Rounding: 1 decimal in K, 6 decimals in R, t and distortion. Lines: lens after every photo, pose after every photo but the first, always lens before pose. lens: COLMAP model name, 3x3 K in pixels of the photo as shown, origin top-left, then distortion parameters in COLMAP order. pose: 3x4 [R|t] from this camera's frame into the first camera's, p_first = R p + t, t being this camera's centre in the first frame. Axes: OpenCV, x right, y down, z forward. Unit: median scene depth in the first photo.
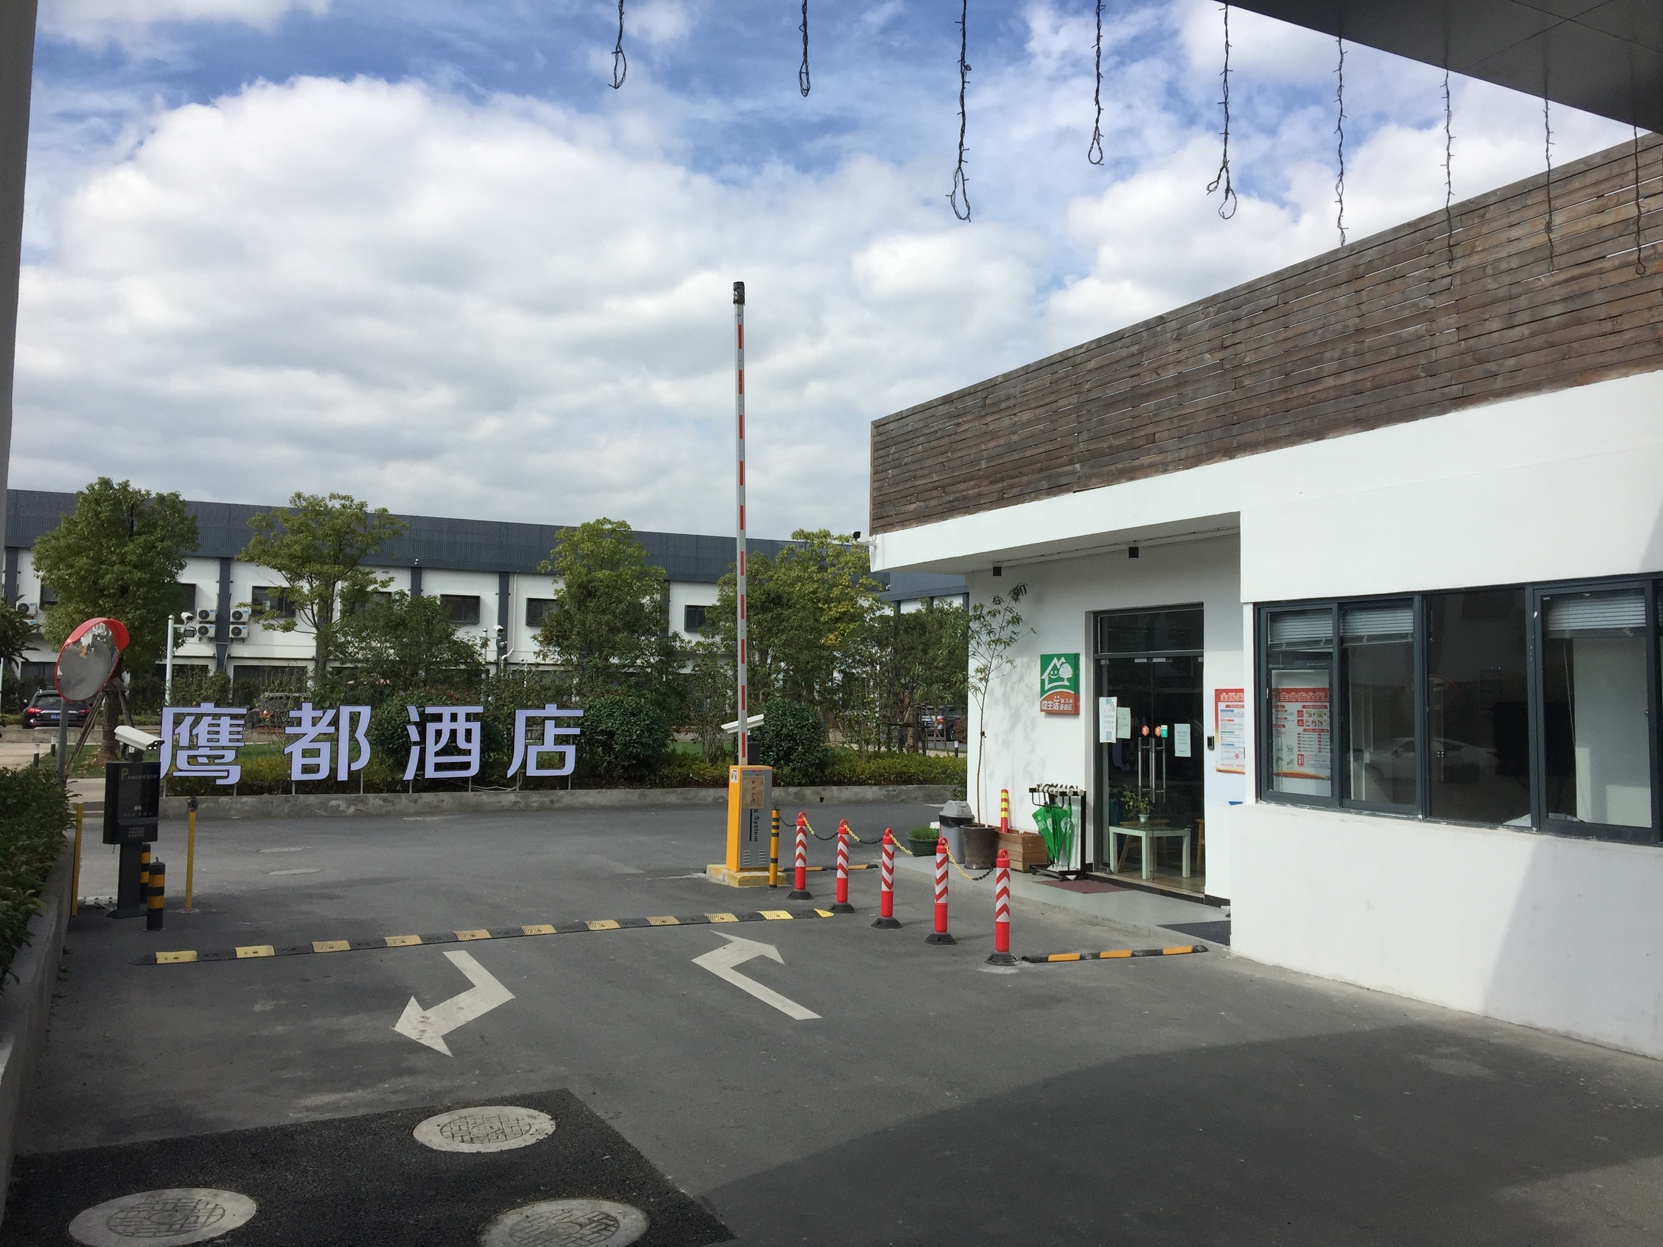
lens RADIAL K [[1380.2, 0, 831.5], [0, 1380.2, 623.5], [0, 0, 1]] dist [-0.000287, -0.000148]
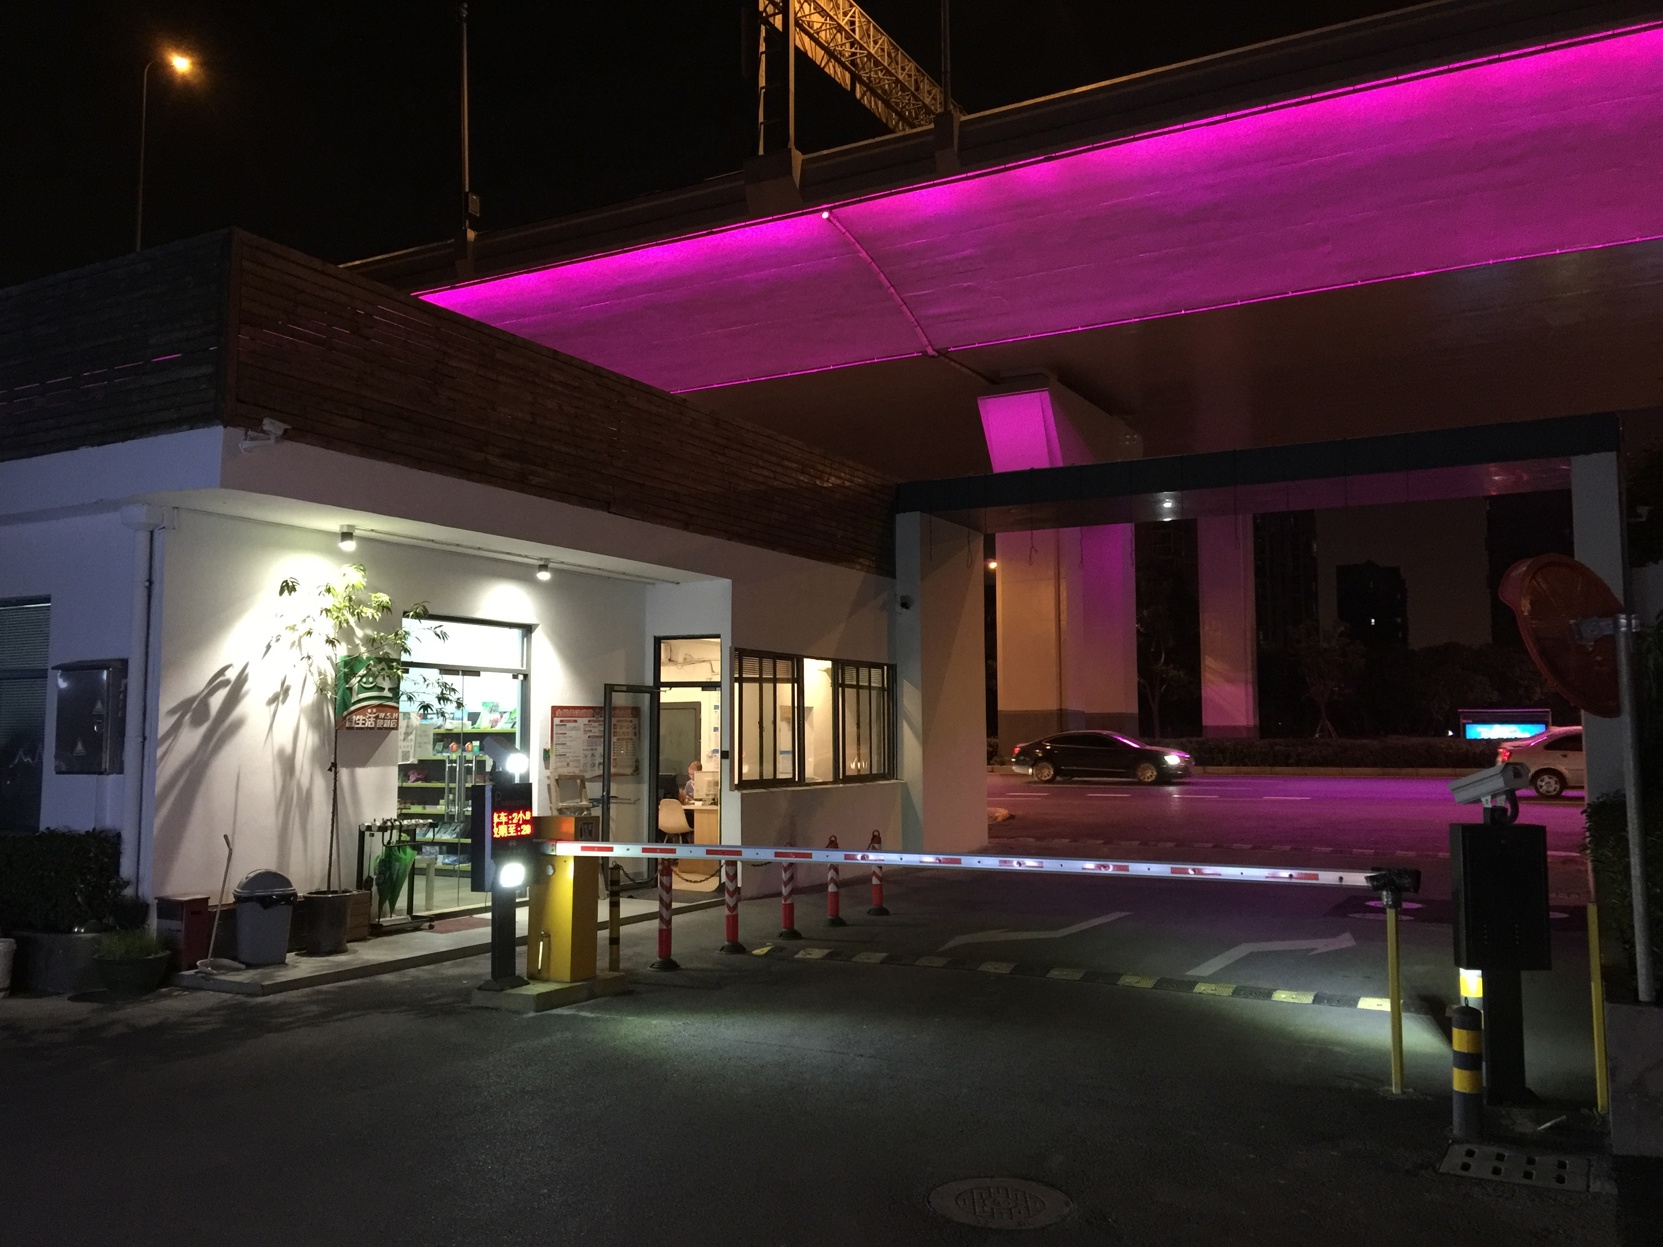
lens RADIAL K [[1380.2, 0, 831.5], [0, 1380.2, 623.5], [0, 0, 1]] dist [-0.000287, -0.000148]
pose [[-0.570767, 0.055753, 0.819217, -0.771057], [-0.048619, 0.993647, -0.101498, 0.084694], [-0.819671, -0.097761, -0.564431, 1.467354]]
